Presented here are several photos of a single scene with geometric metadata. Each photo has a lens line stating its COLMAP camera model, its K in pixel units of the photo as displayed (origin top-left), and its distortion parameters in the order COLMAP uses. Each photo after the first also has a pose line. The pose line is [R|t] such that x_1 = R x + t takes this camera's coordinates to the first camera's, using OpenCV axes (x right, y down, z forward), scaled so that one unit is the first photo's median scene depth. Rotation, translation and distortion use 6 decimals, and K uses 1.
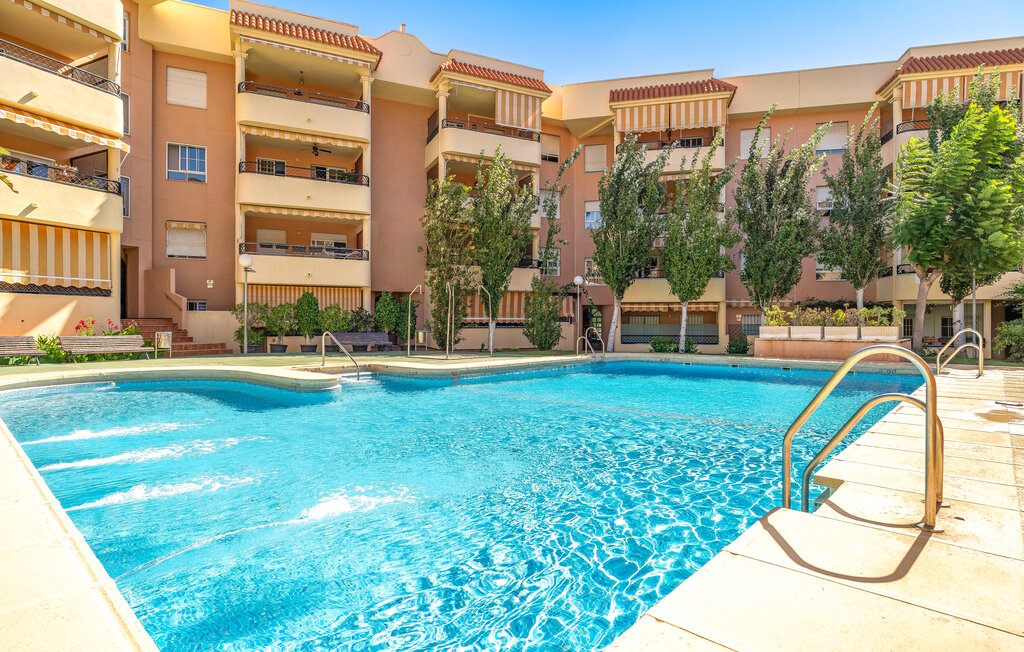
lens RADIAL K [[523.8, 0, 512.0], [0, 523.8, 326.0], [0, 0, 1]] dist [-0.001380, -0.000666]
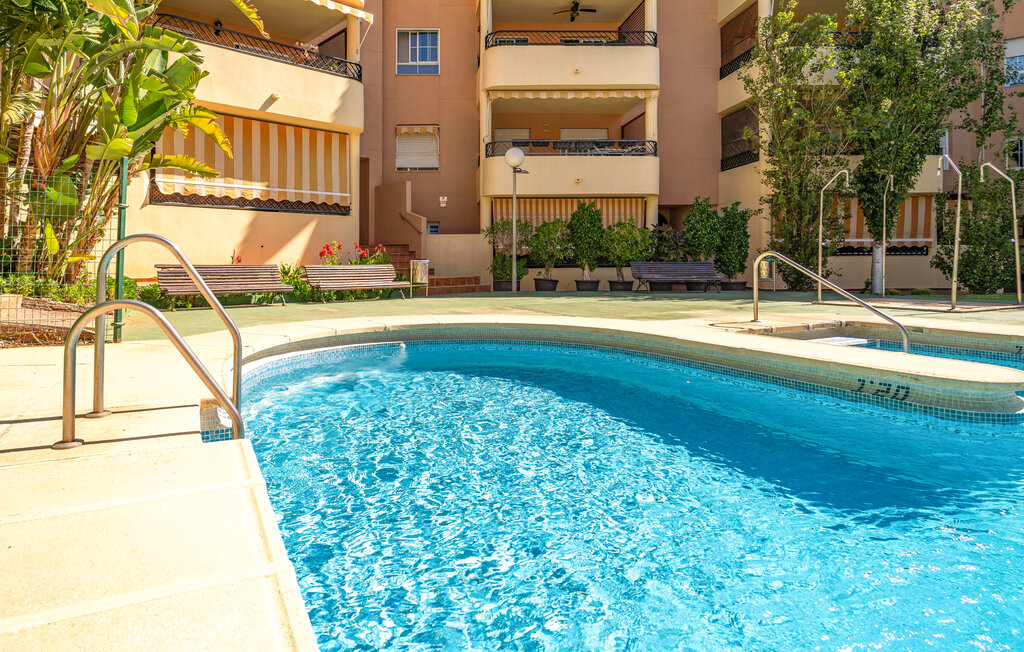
lens RADIAL K [[604.0, 0, 470.7], [0, 604.0, 245.2], [0, 0, 1]] dist [0.000342, -0.000086]
pose [[0.920937, -0.013710, -0.389470, -0.227226], [0.004202, 0.999672, -0.025253, 0.009710], [0.389689, 0.021620, 0.920693, 0.221724]]
